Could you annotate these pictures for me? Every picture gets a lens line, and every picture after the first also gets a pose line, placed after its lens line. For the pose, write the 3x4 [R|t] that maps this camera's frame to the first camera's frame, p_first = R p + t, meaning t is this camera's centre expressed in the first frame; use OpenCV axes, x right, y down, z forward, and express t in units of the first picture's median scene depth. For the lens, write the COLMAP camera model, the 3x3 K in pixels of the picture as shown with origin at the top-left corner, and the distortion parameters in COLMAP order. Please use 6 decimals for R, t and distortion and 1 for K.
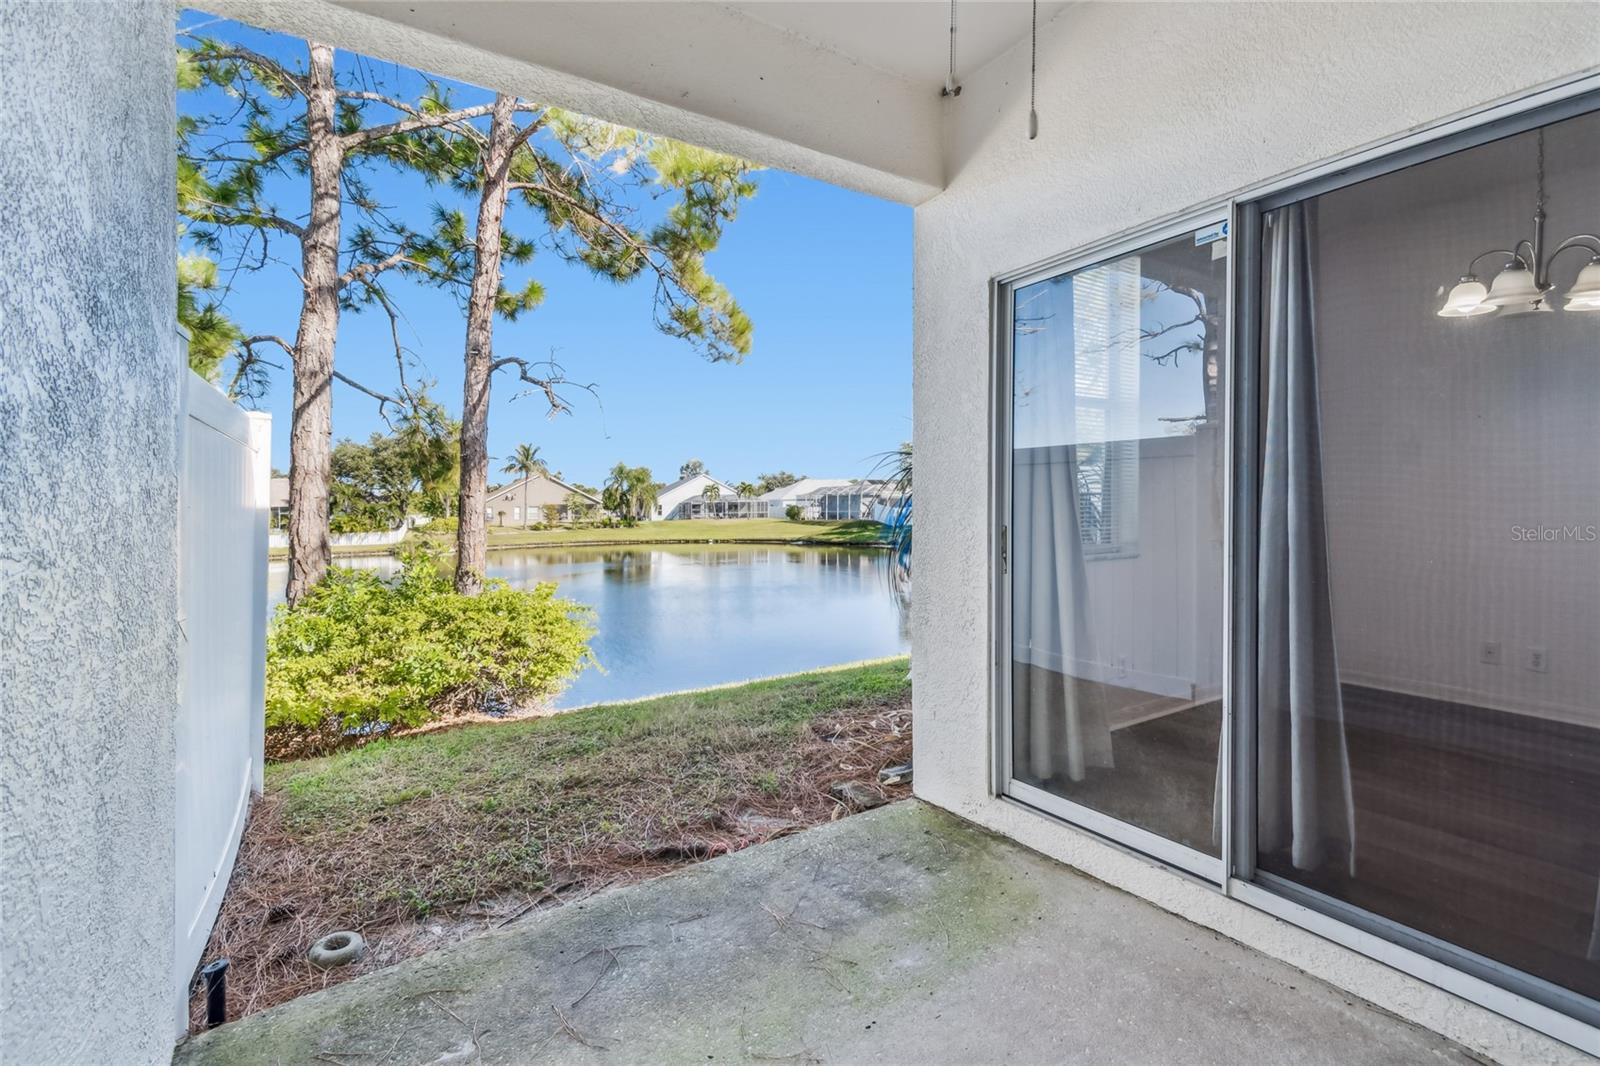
lens RADIAL K [[714.2, 0, 782.7], [0, 714.2, 517.8], [0, 0, 1]] dist [0.002255, -0.000029]
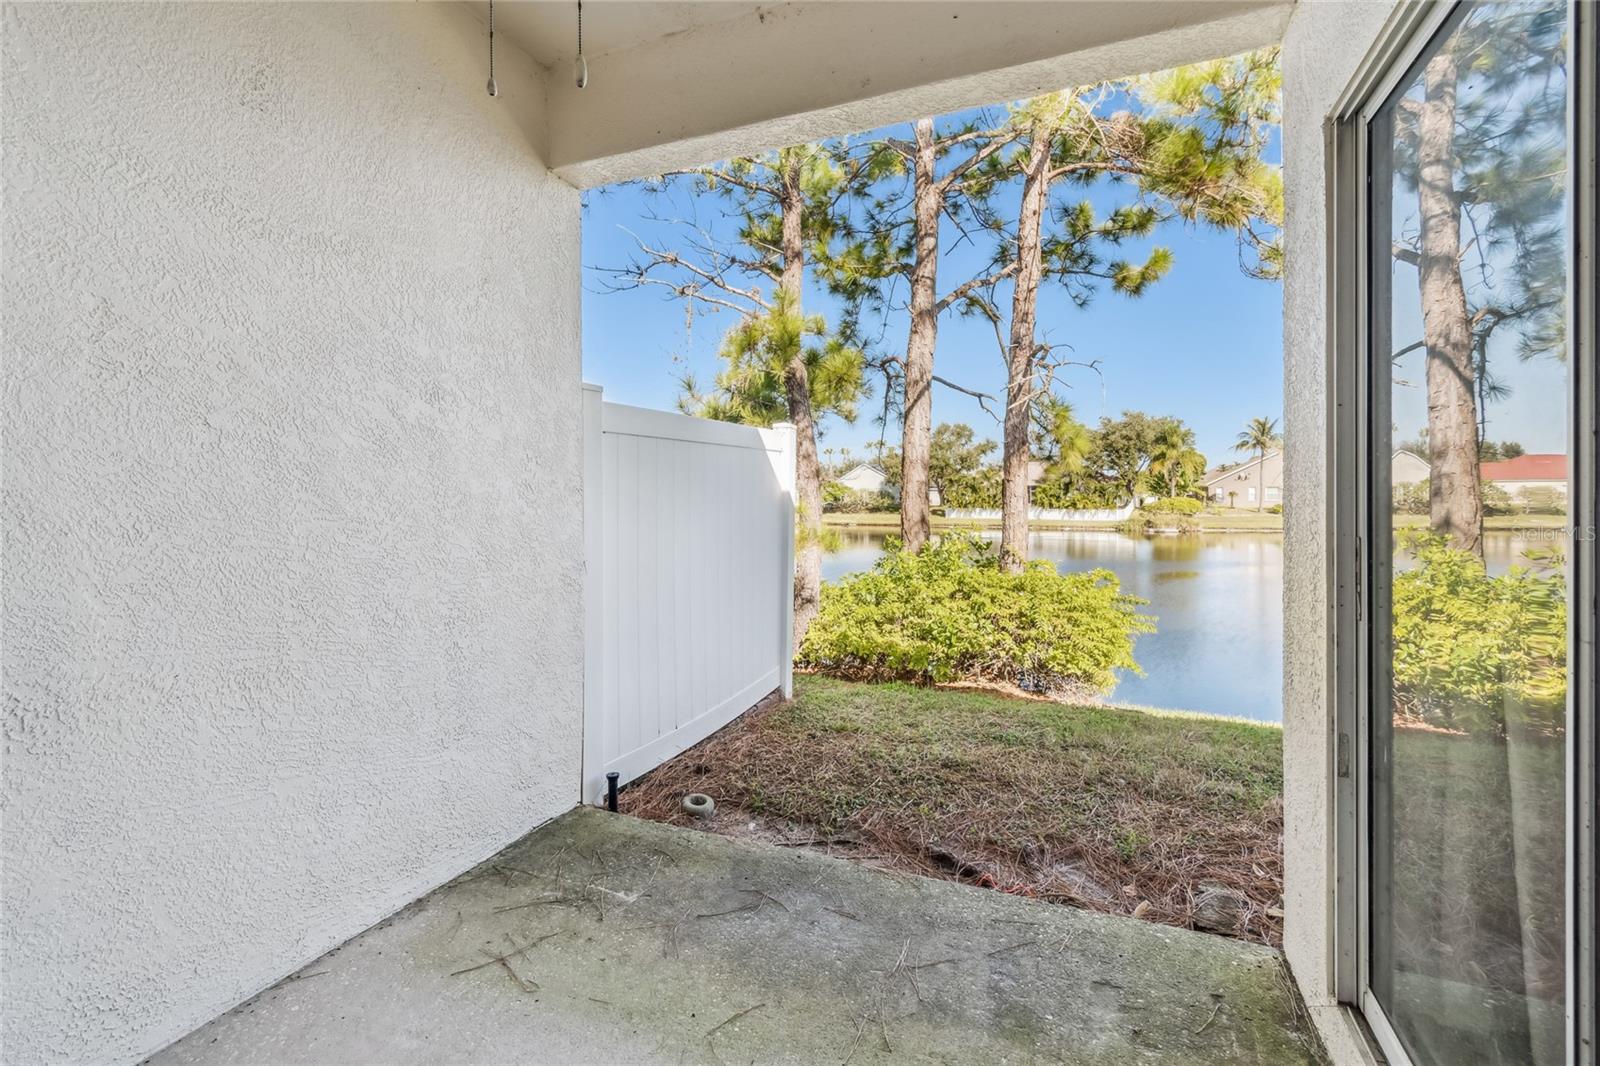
lens RADIAL K [[688.0, 0, 799.4], [0, 688.0, 503.8], [0, 0, 1]] dist [-0.001793, -0.027474]
pose [[0.565544, 0.028938, -0.824210, 0.246645], [-0.020150, 0.999571, 0.021269, -0.011614], [0.824472, 0.004580, 0.565884, 0.165486]]
